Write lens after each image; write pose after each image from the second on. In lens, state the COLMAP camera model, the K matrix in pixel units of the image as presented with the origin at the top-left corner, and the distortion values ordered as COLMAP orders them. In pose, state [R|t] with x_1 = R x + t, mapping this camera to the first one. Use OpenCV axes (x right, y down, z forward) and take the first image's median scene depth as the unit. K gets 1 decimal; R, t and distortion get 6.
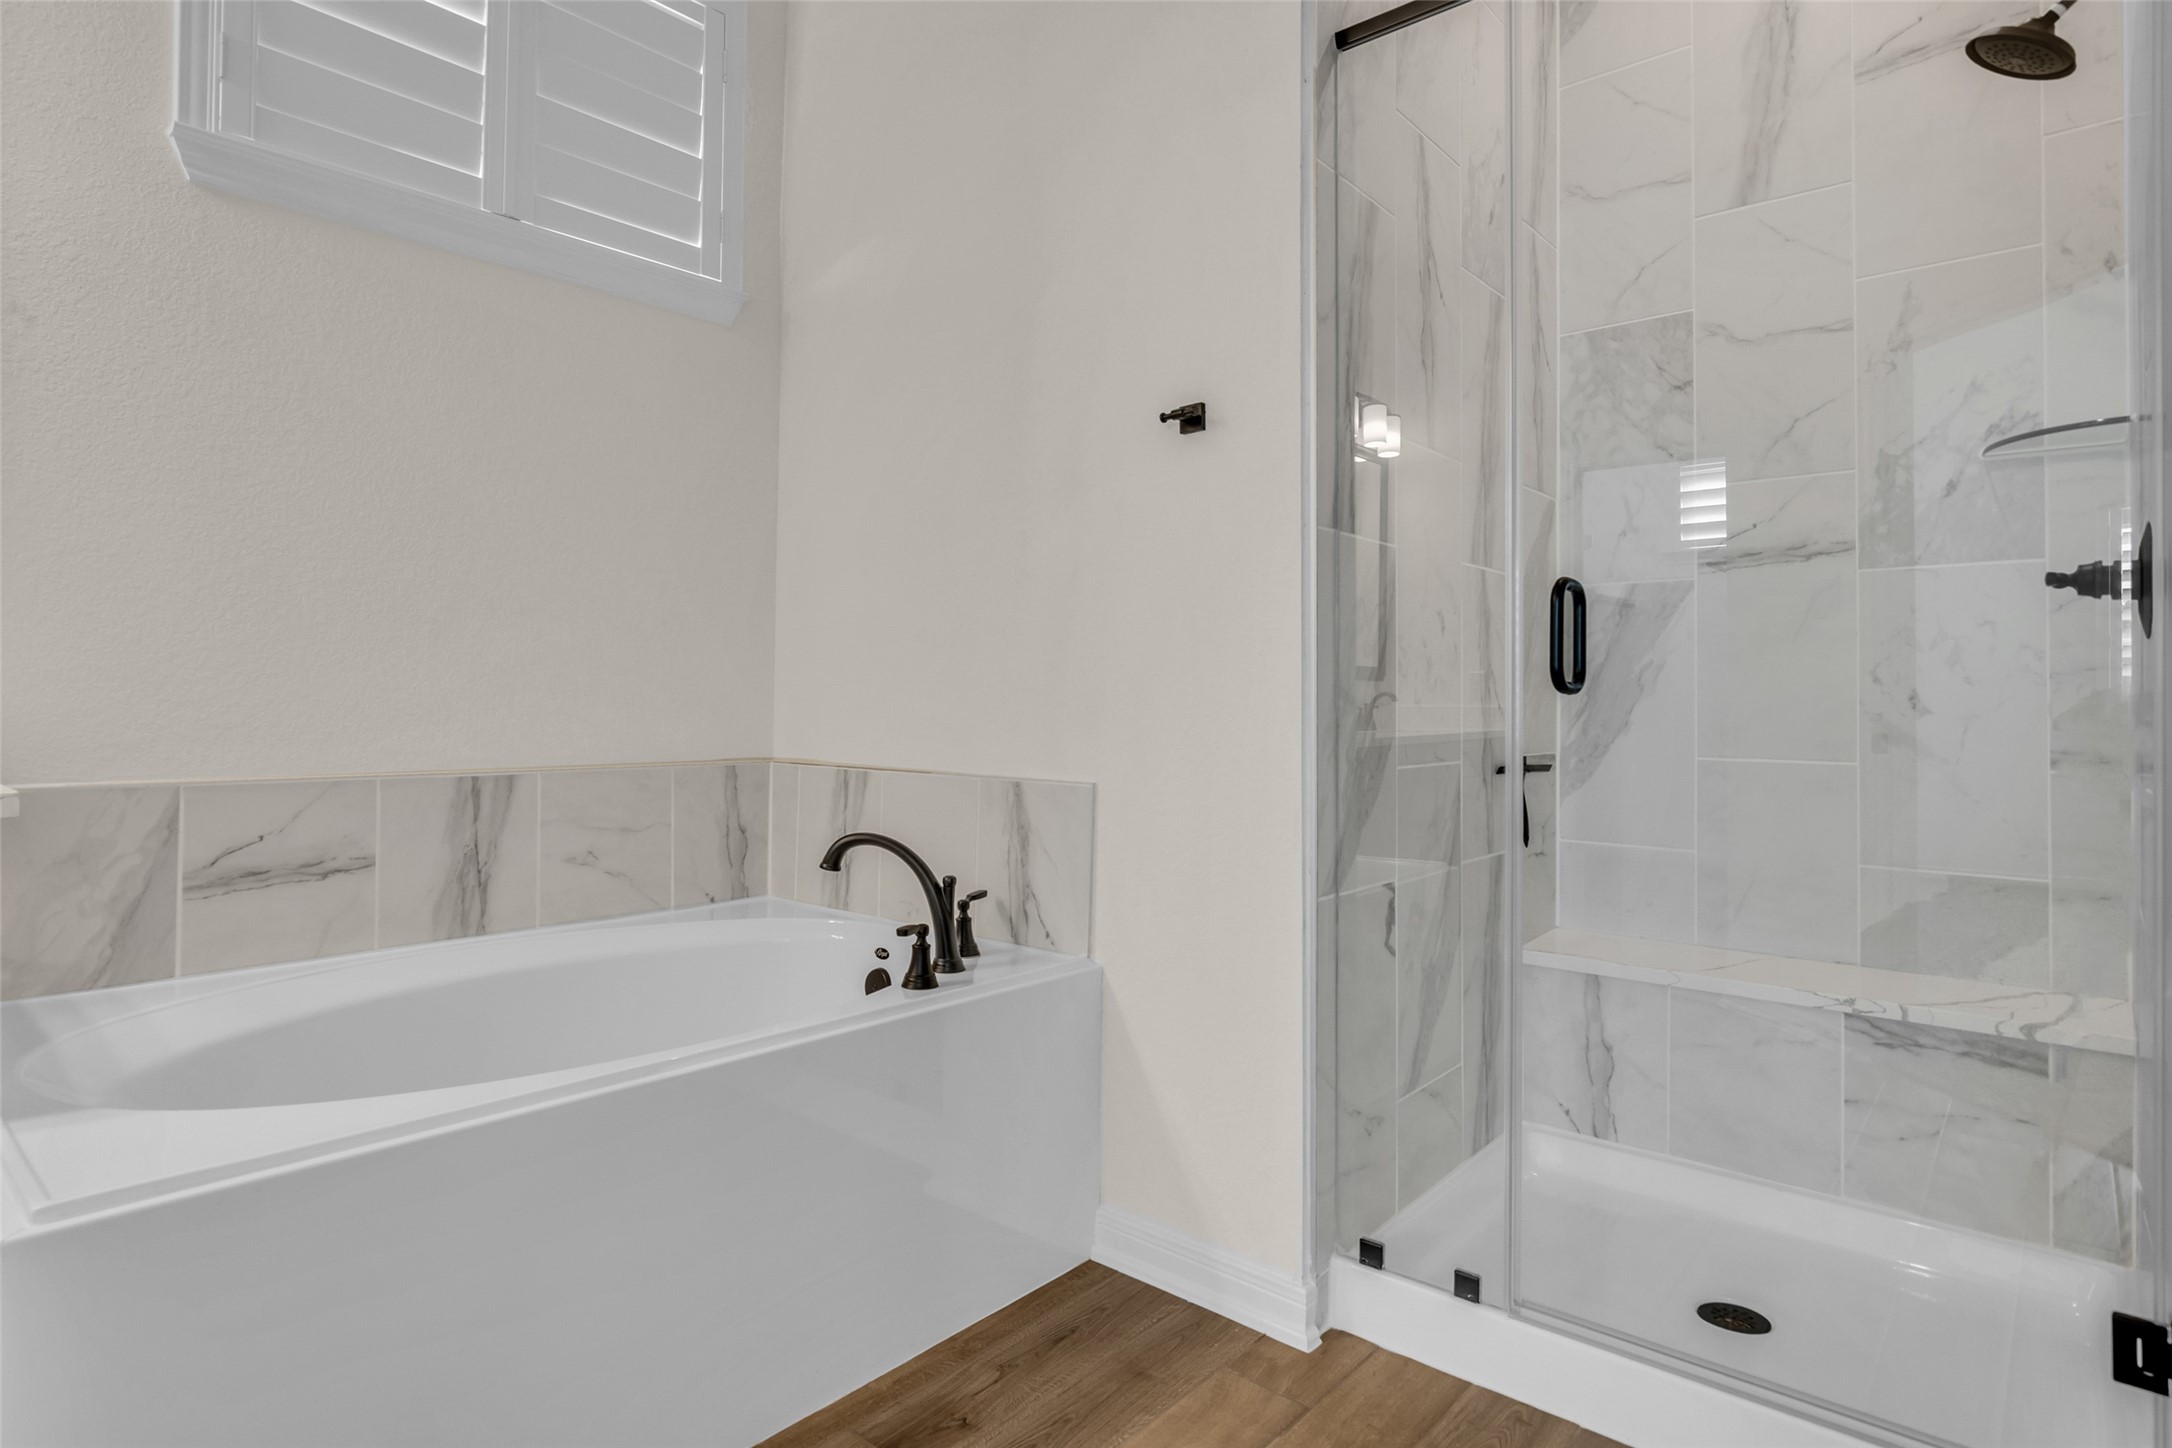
lens RADIAL K [[1137.5, 0, 1086.2], [0, 1137.5, 673.4], [0, 0, 1]] dist [-0.005399, -0.000963]
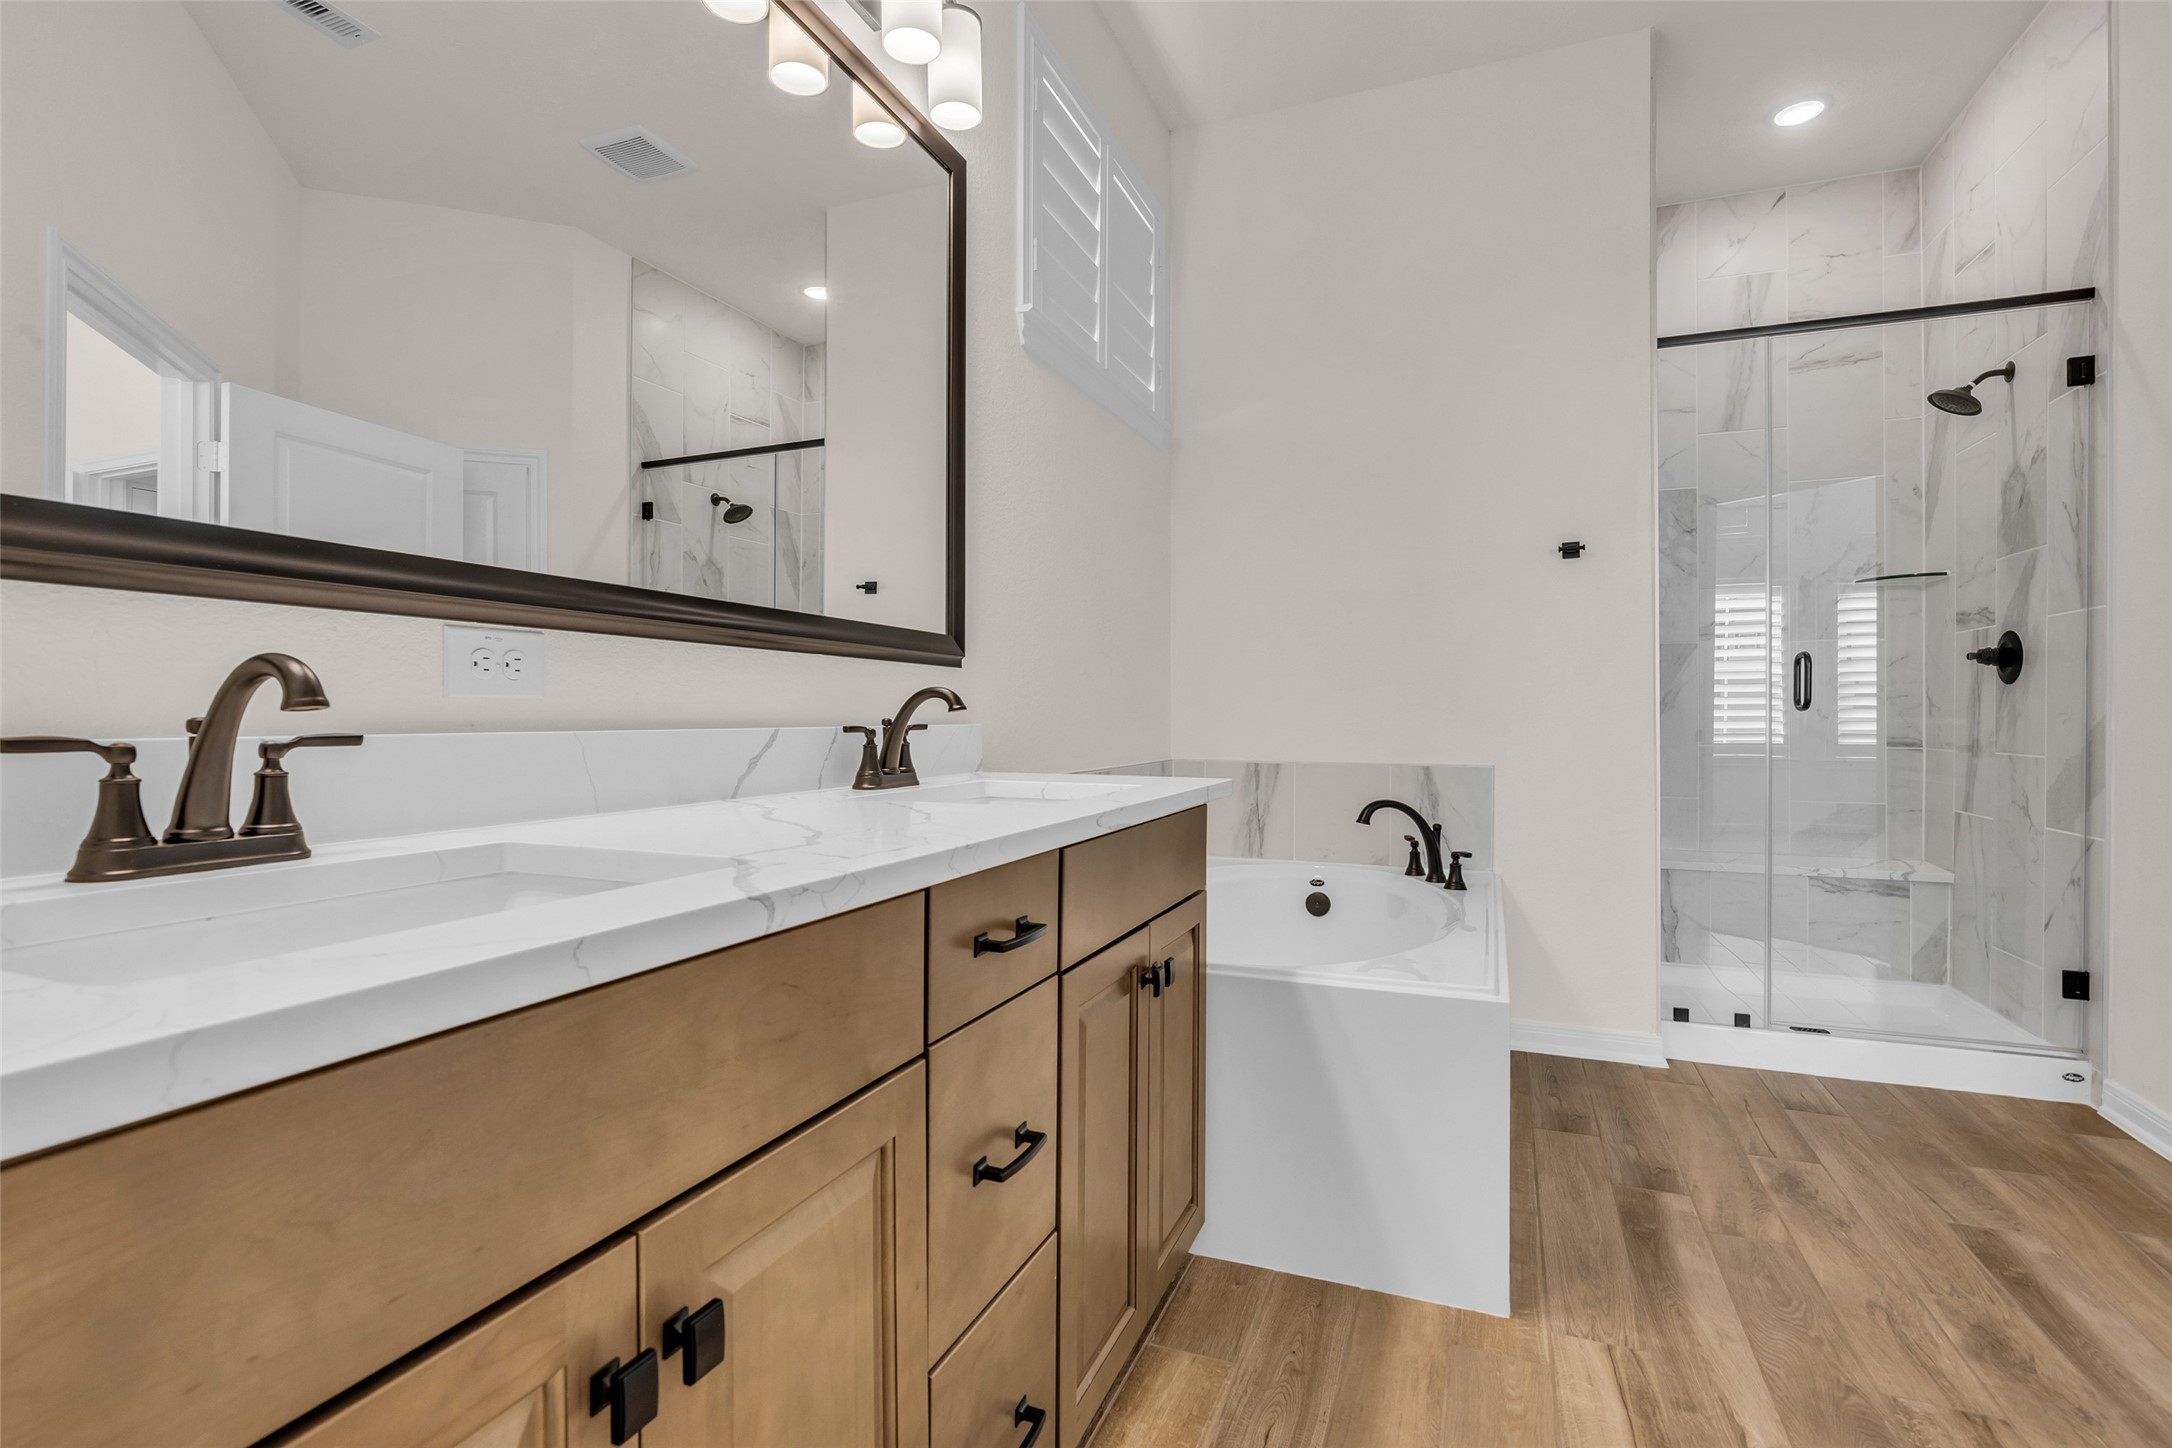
lens RADIAL K [[1004.4, 0, 1091.3], [0, 1004.4, 708.0], [0, 0, 1]] dist [-0.010880, 0.001414]
pose [[0.943559, -0.002579, 0.331195, -1.091200], [-0.002908, 0.999867, 0.016073, -0.006427], [-0.331193, -0.016129, 0.943425, -0.183516]]
